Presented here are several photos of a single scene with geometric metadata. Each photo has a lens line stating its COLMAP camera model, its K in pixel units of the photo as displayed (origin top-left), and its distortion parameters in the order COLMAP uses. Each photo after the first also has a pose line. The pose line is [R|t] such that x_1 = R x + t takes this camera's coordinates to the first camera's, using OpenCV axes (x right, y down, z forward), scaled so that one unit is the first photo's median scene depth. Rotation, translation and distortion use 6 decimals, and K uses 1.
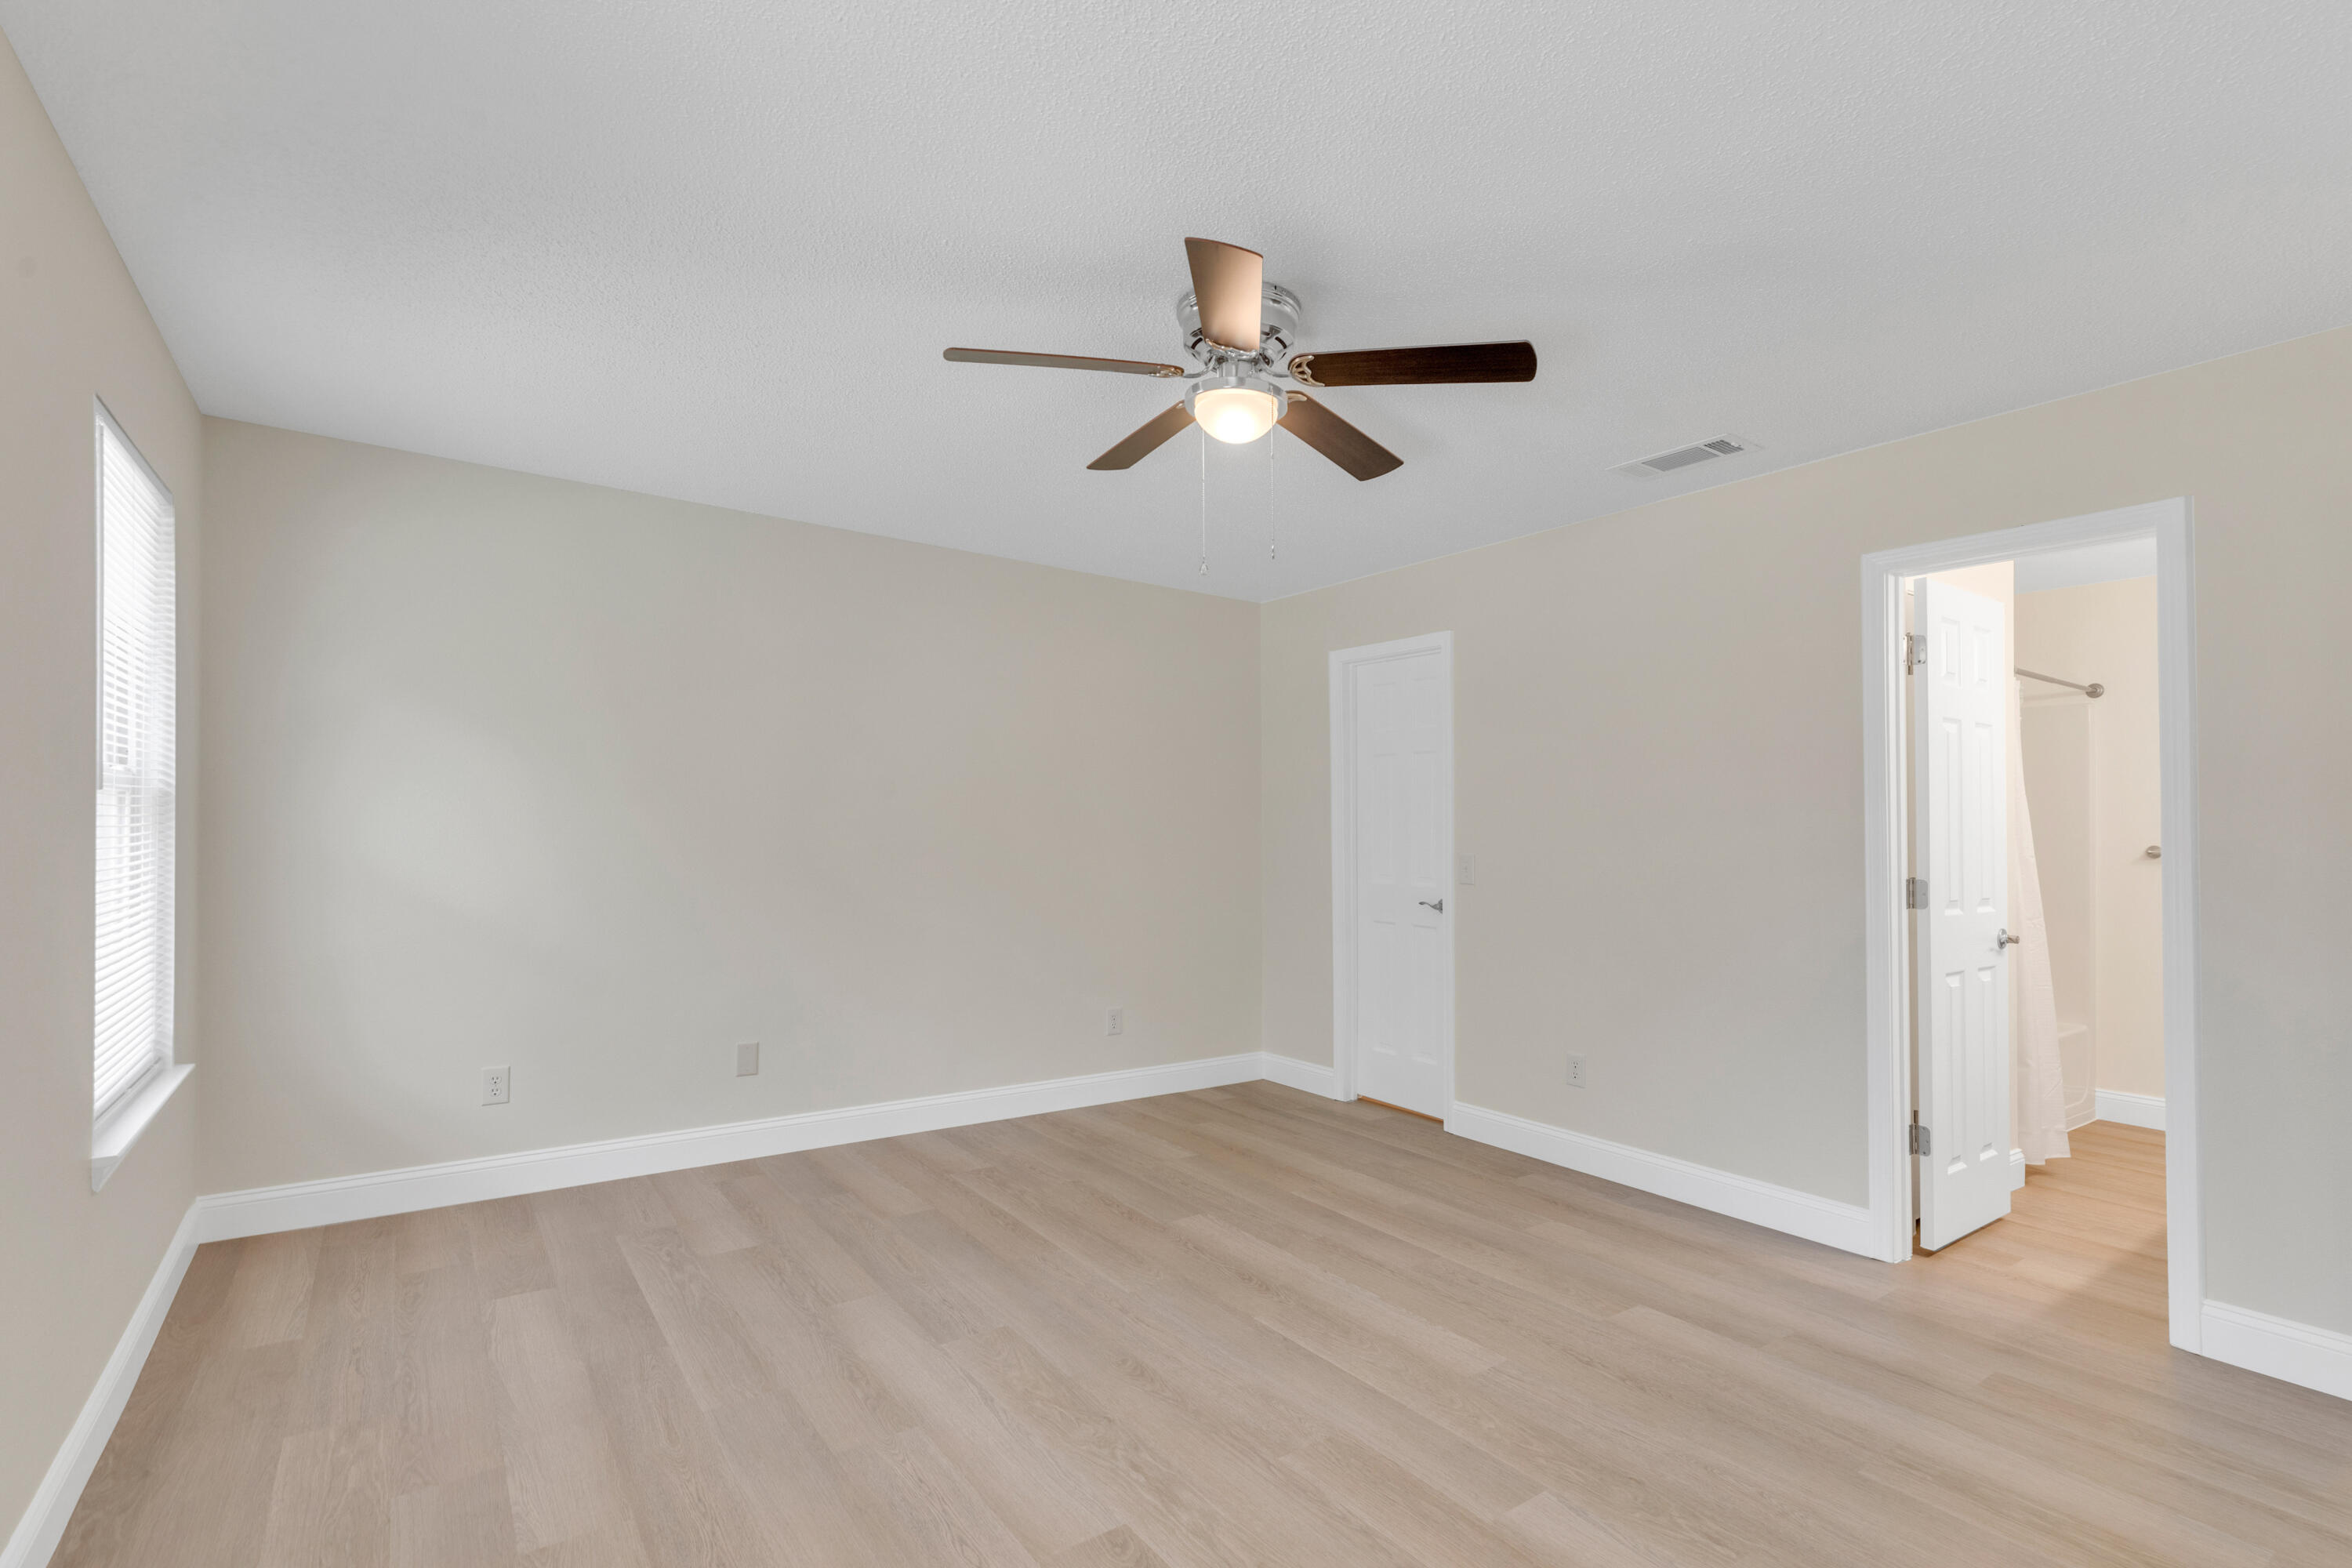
lens RADIAL K [[1069.8, 0, 1174.1], [0, 1069.8, 807.3], [0, 0, 1]] dist [0.000296, 0.000100]
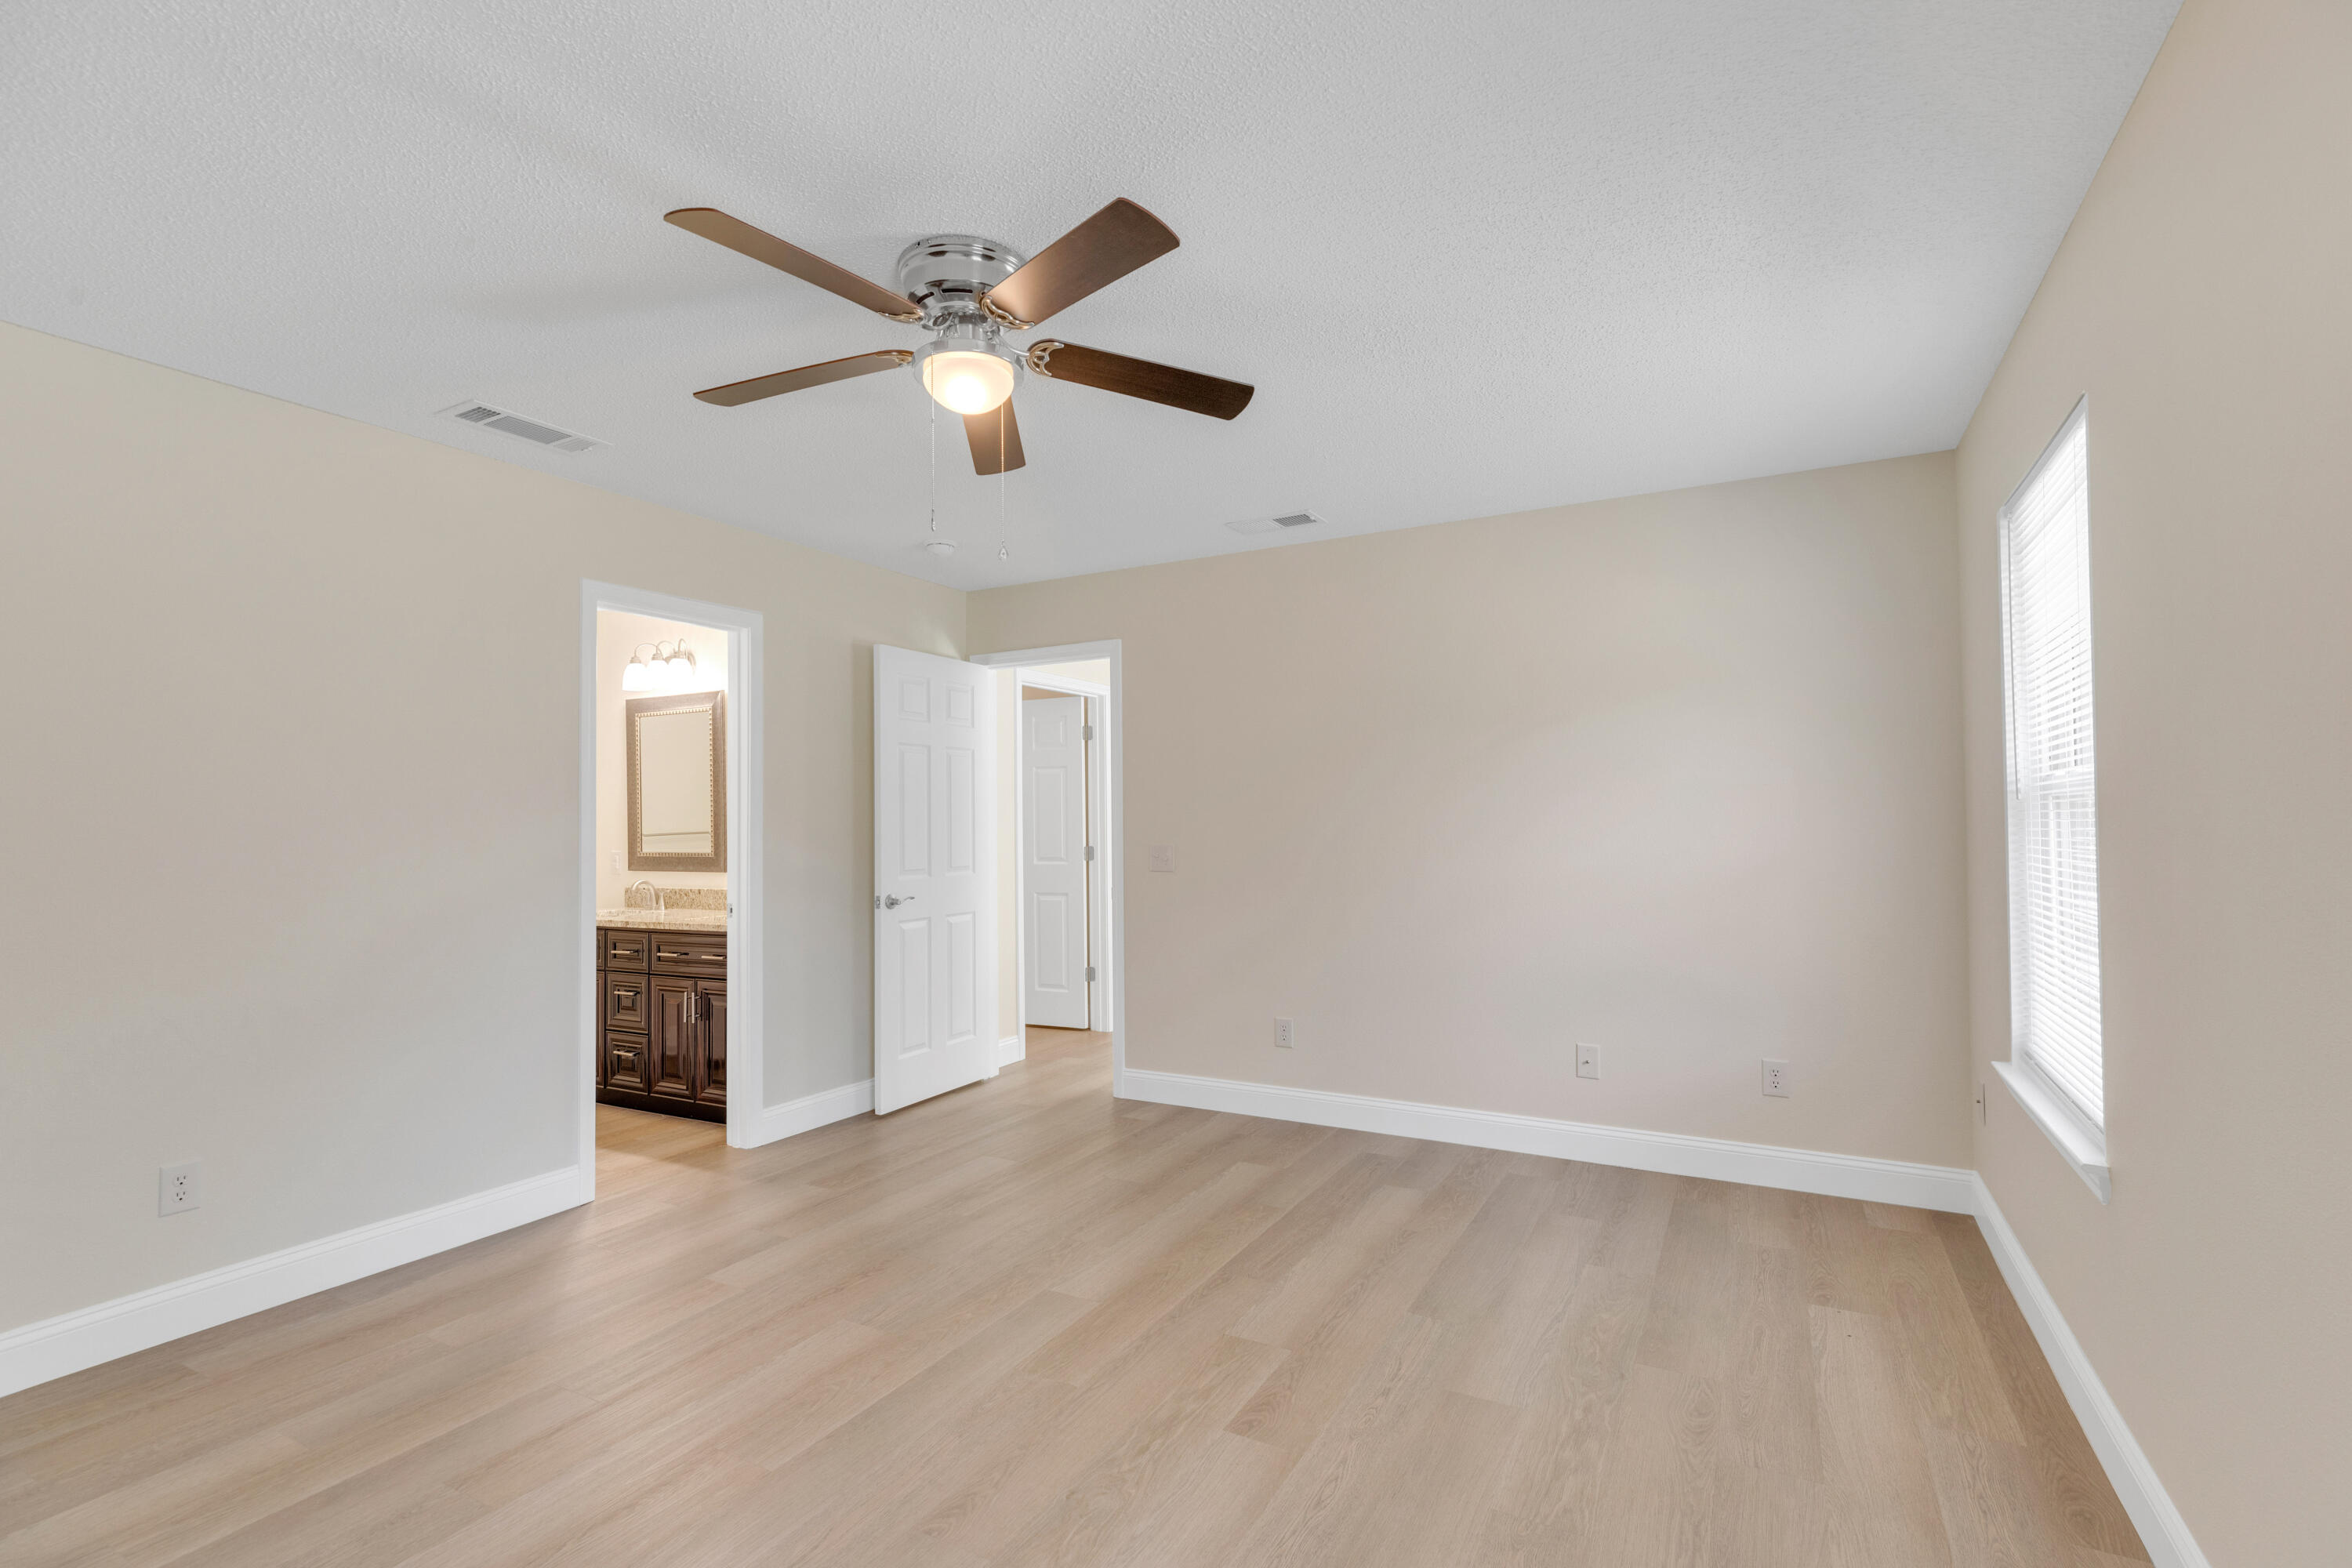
lens RADIAL K [[1069.8, 0, 1174.1], [0, 1069.8, 807.3], [0, 0, 1]] dist [0.000296, 0.000100]
pose [[-0.429409, 0.008144, 0.903073, -0.606036], [-0.011877, 0.999822, -0.014664, 0.010232], [-0.903032, -0.017022, -0.429236, 0.881494]]
